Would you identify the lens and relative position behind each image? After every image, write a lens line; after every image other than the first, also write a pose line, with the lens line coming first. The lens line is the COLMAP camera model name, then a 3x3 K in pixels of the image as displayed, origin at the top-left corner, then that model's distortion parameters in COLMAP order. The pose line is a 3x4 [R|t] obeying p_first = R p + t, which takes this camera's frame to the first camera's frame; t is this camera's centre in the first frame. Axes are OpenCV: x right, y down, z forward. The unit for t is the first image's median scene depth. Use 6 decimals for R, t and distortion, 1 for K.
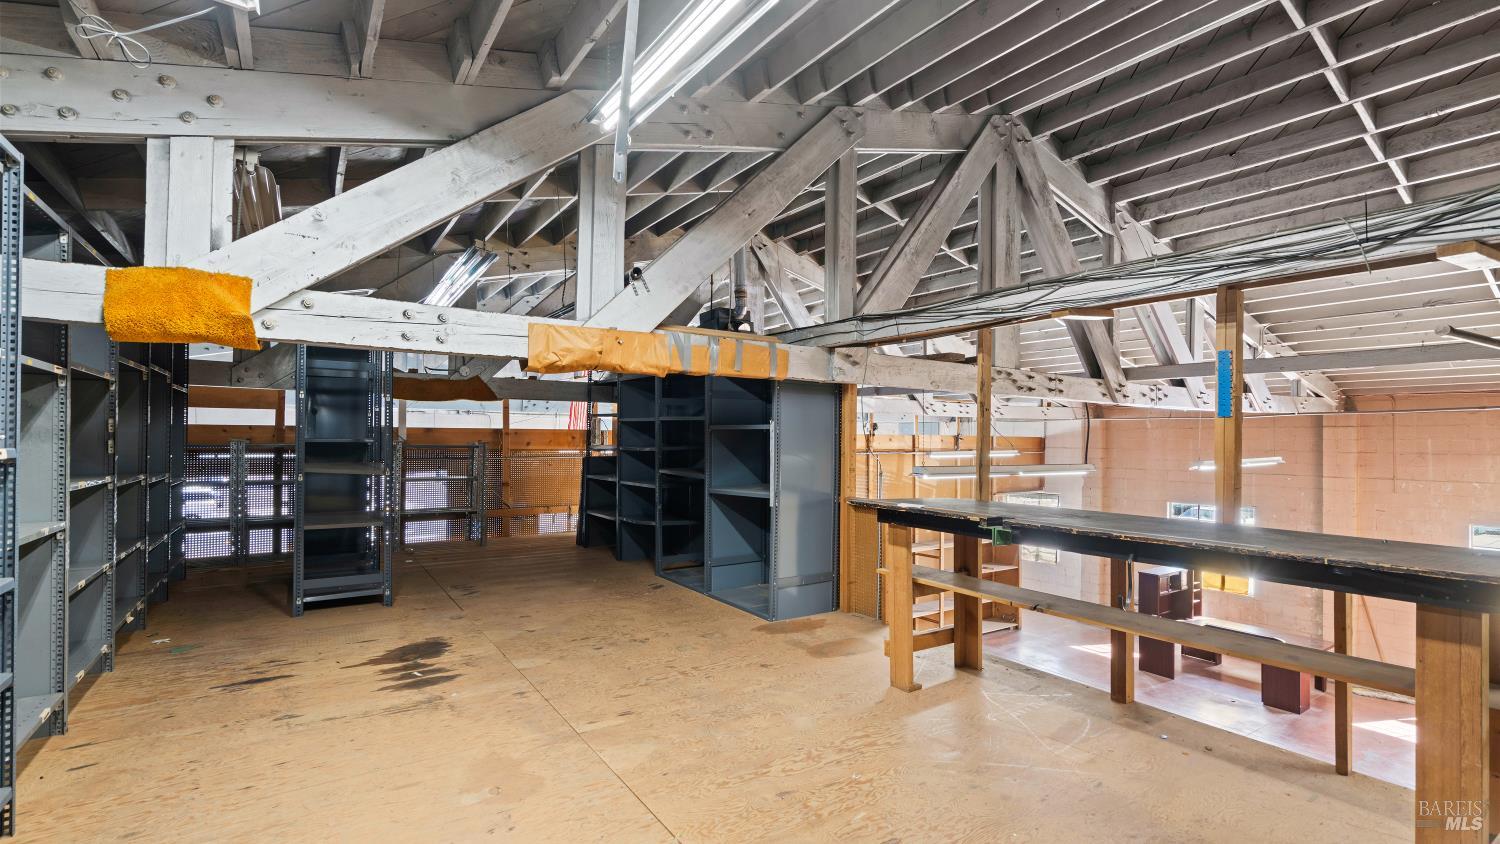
lens RADIAL K [[672.0, 0, 746.7], [0, 672.0, 434.8], [0, 0, 1]] dist [-0.001799, 0.000608]
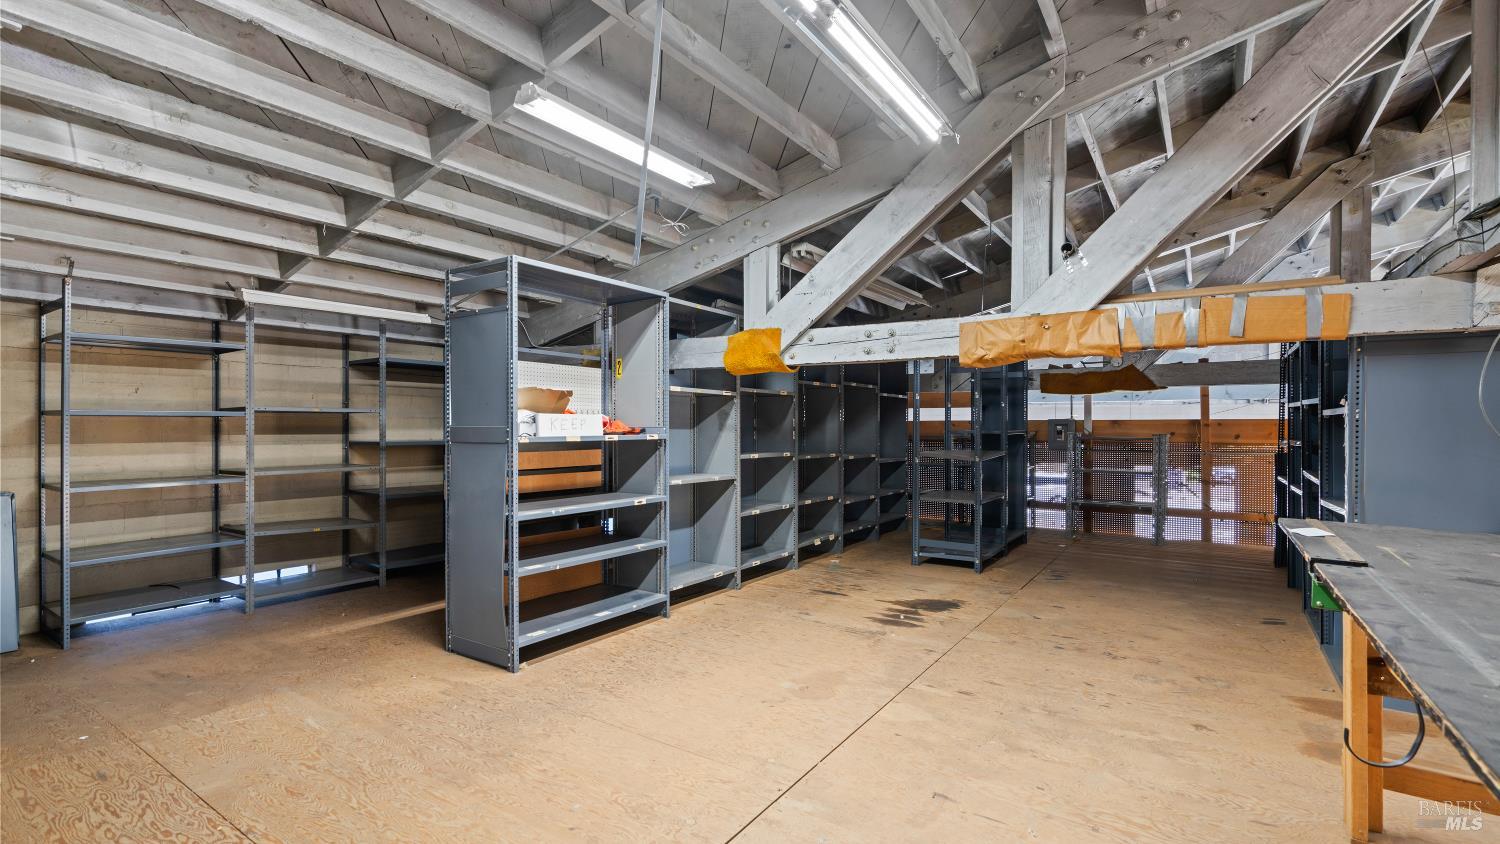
lens RADIAL K [[672.0, 0, 746.7], [0, 672.0, 434.8], [0, 0, 1]] dist [-0.001799, 0.000608]
pose [[0.382242, 0.001731, -0.924061, 0.422709], [0.005970, 0.999973, 0.004343, 0.006620], [0.924043, -0.007177, 0.382221, 0.192890]]
